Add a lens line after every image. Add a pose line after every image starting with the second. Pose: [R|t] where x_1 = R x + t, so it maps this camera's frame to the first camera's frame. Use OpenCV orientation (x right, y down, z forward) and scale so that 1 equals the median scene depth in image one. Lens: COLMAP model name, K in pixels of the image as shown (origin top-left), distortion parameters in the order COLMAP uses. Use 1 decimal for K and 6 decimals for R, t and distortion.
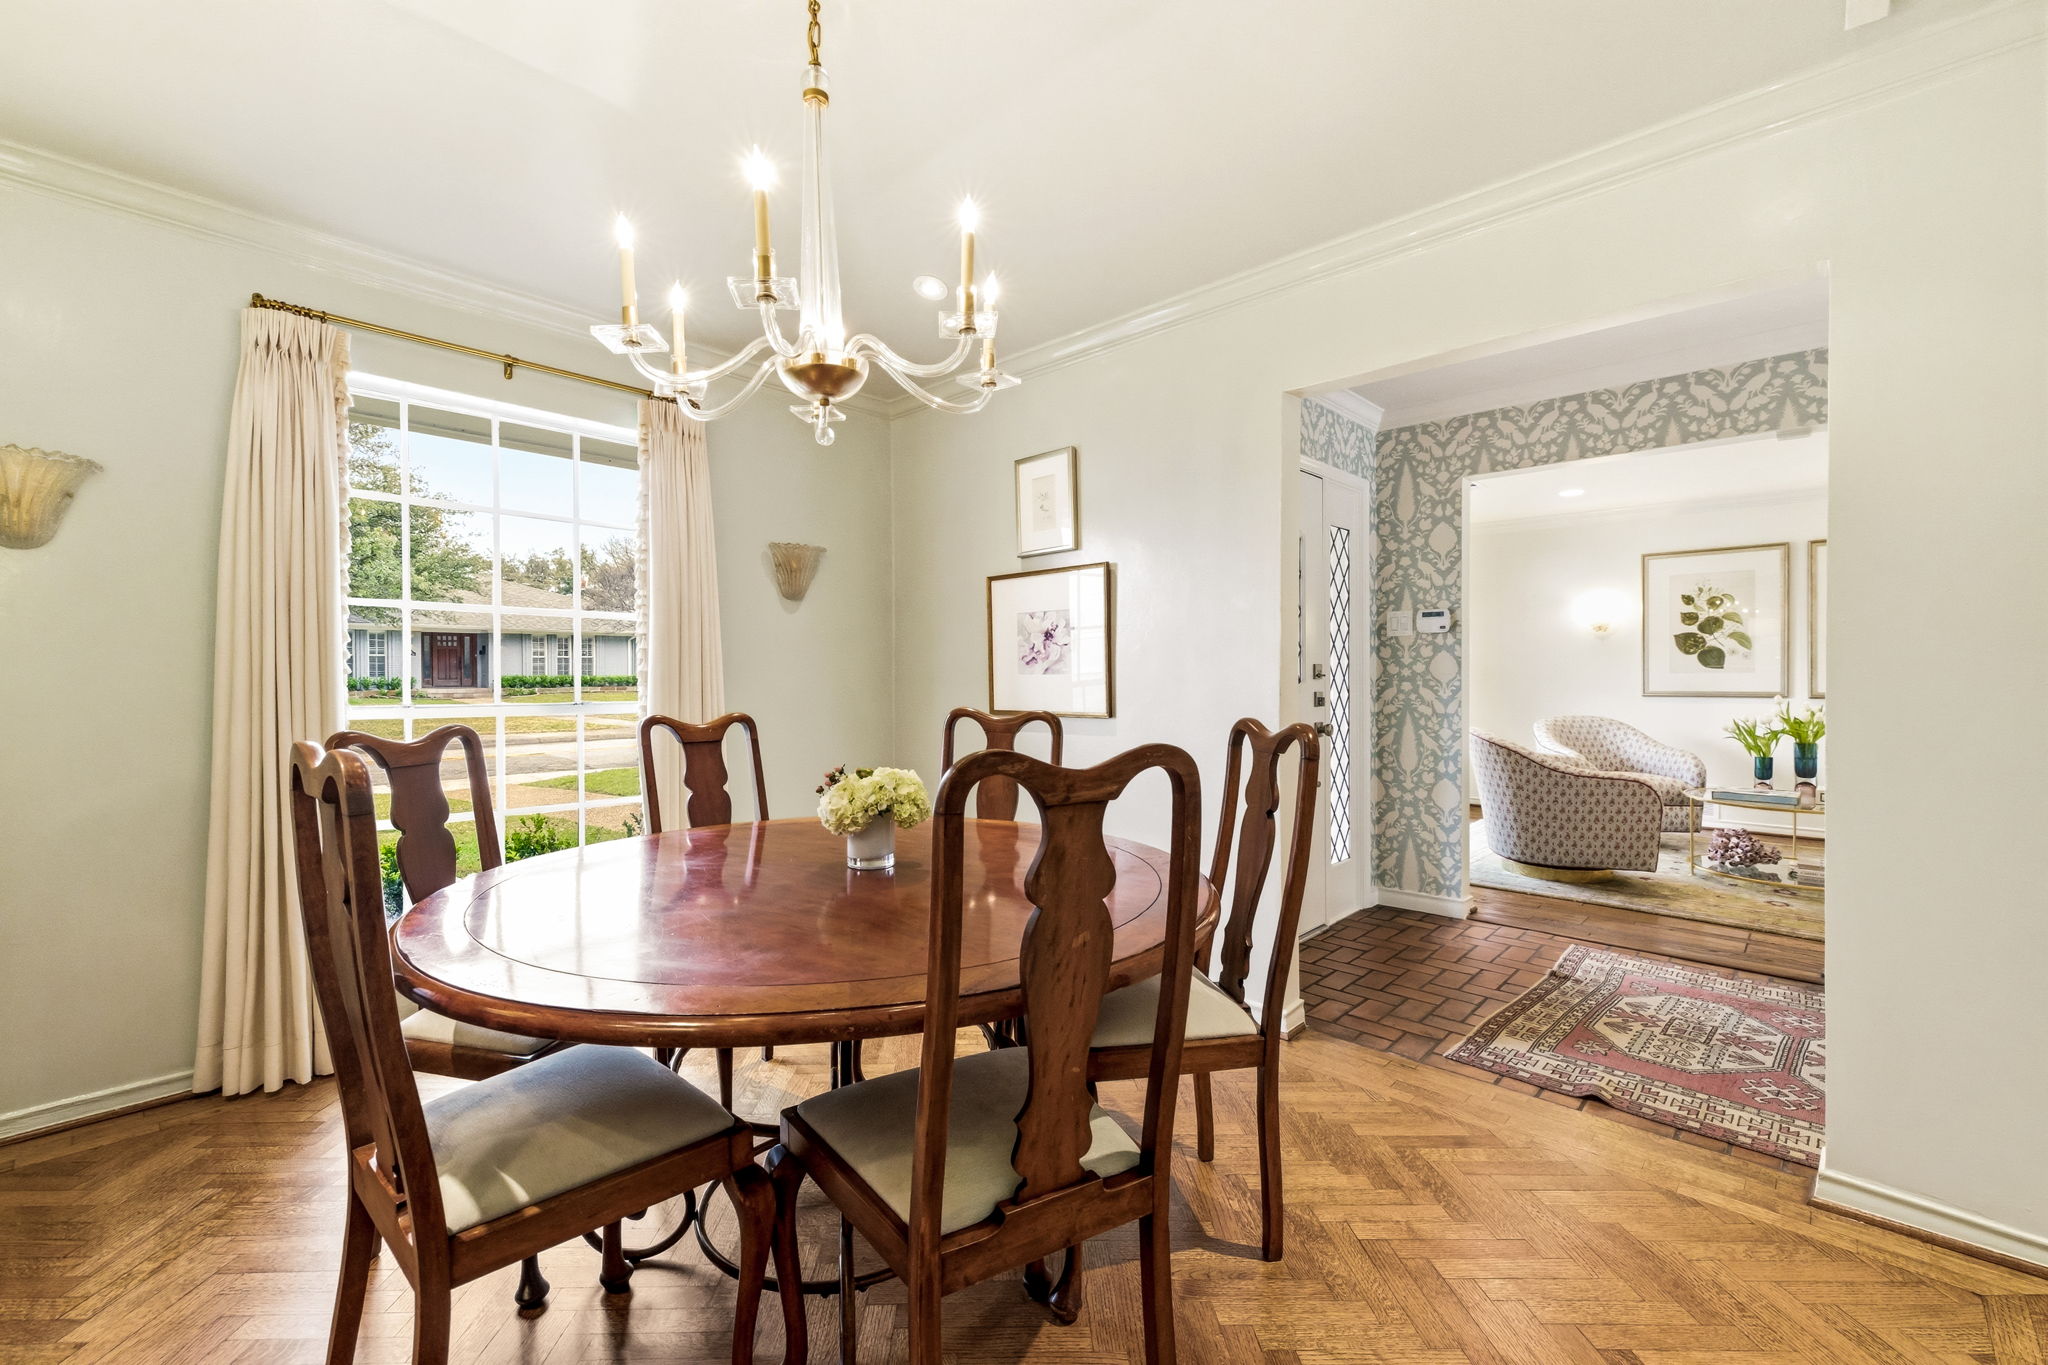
lens RADIAL K [[821.7, 0, 1022.6], [0, 821.7, 680.3], [0, 0, 1]] dist [0.001251, 0.000126]
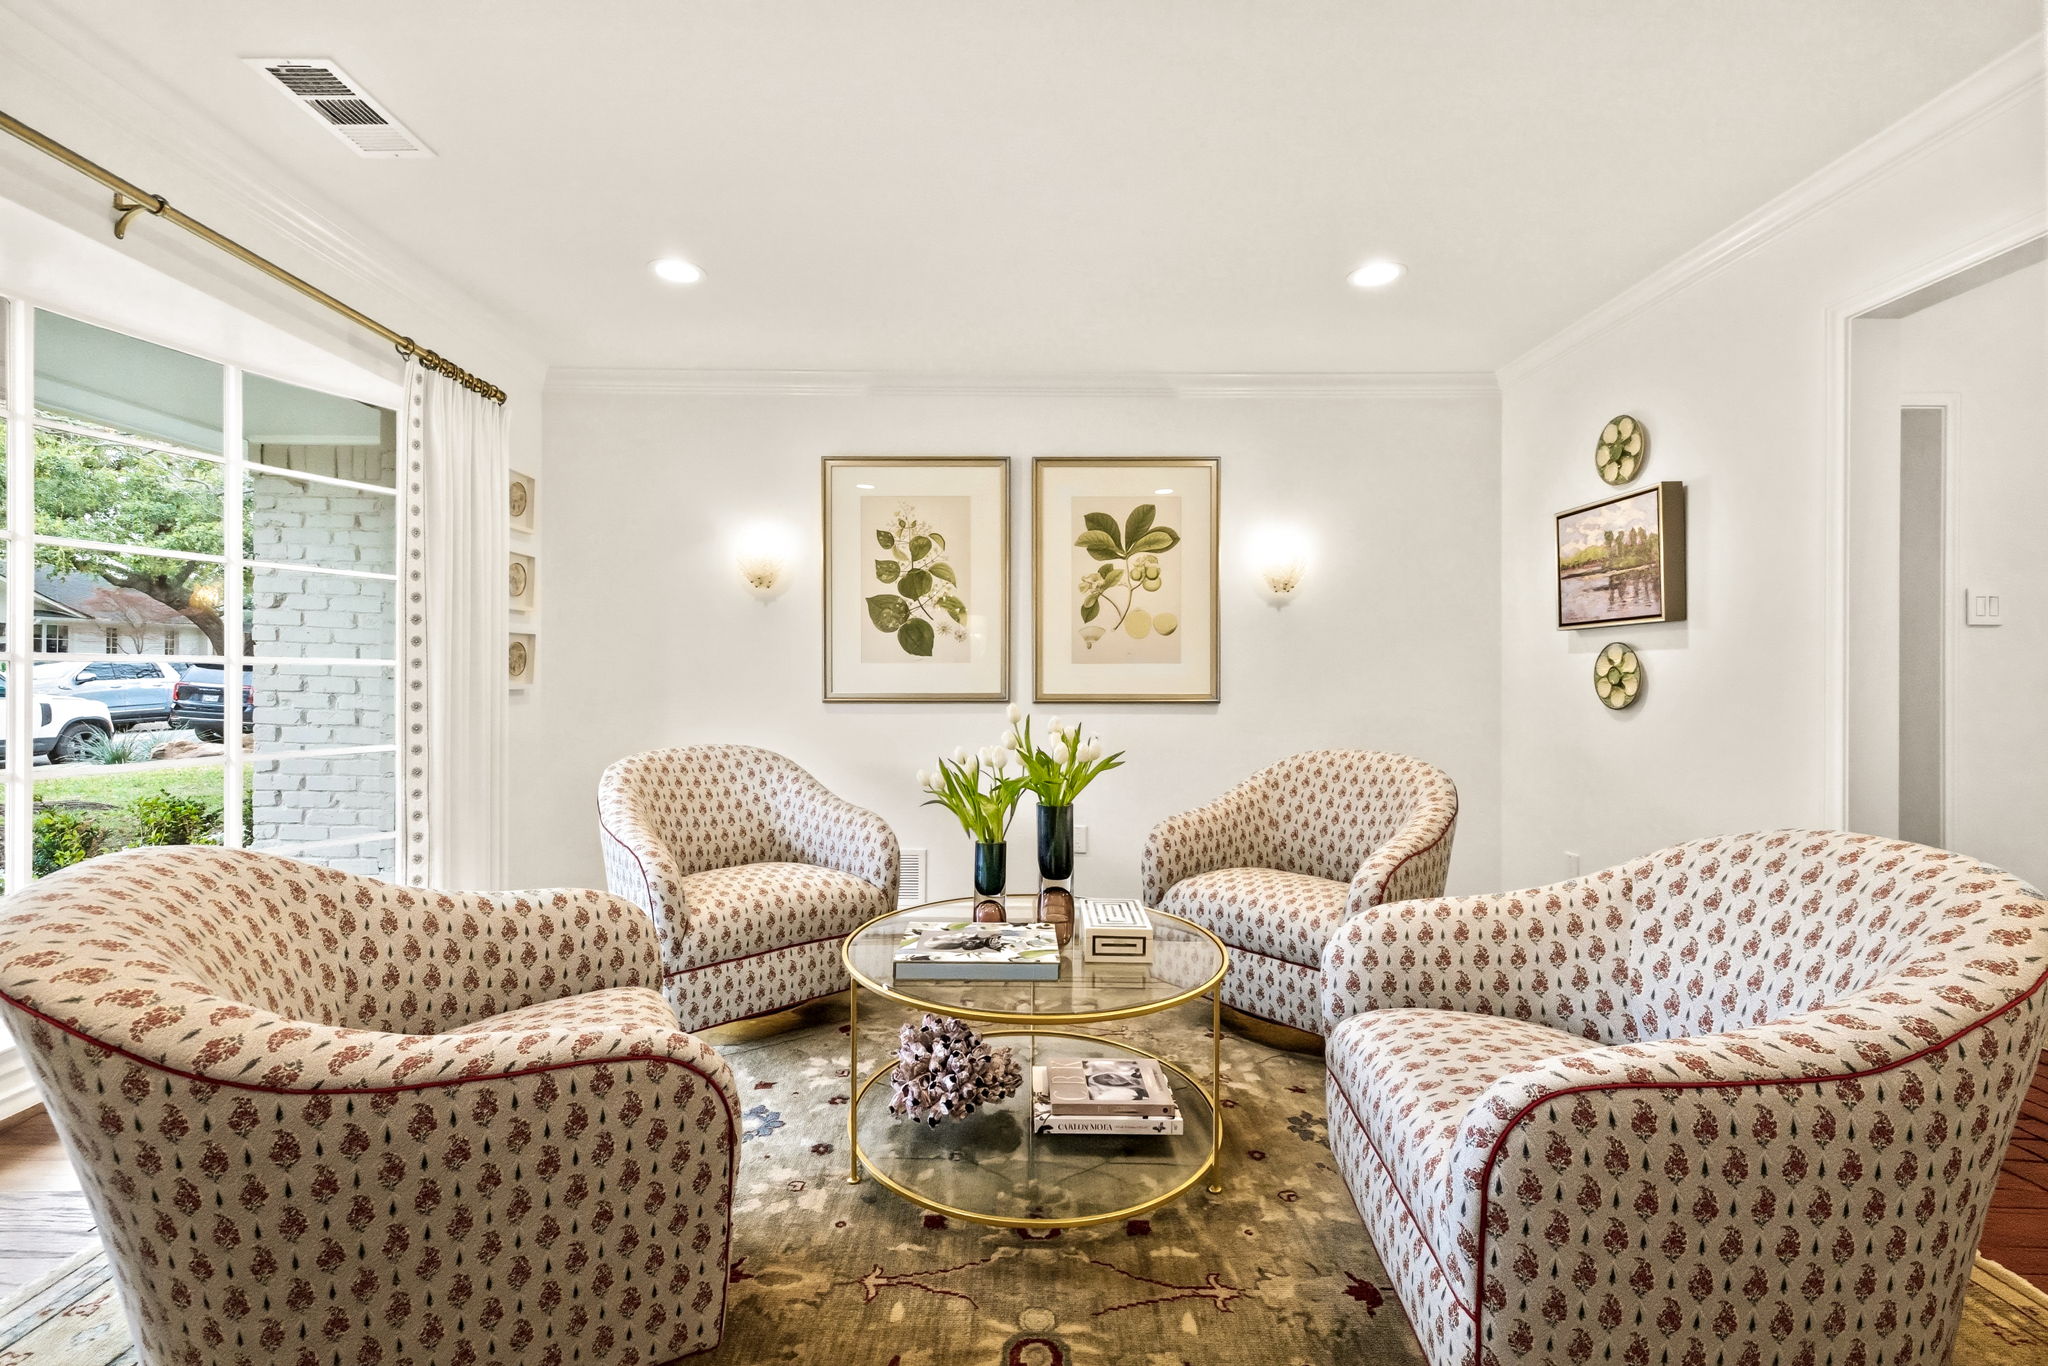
lens RADIAL K [[821.7, 0, 1025.1], [0, 821.7, 677.4], [0, 0, 1]] dist [0.001251, 0.000126]
pose [[0.692826, 0.005764, 0.721082, 0.467868], [-0.002102, 0.999980, -0.005974, 0.005101], [-0.721102, 0.002623, 0.692824, 0.535535]]
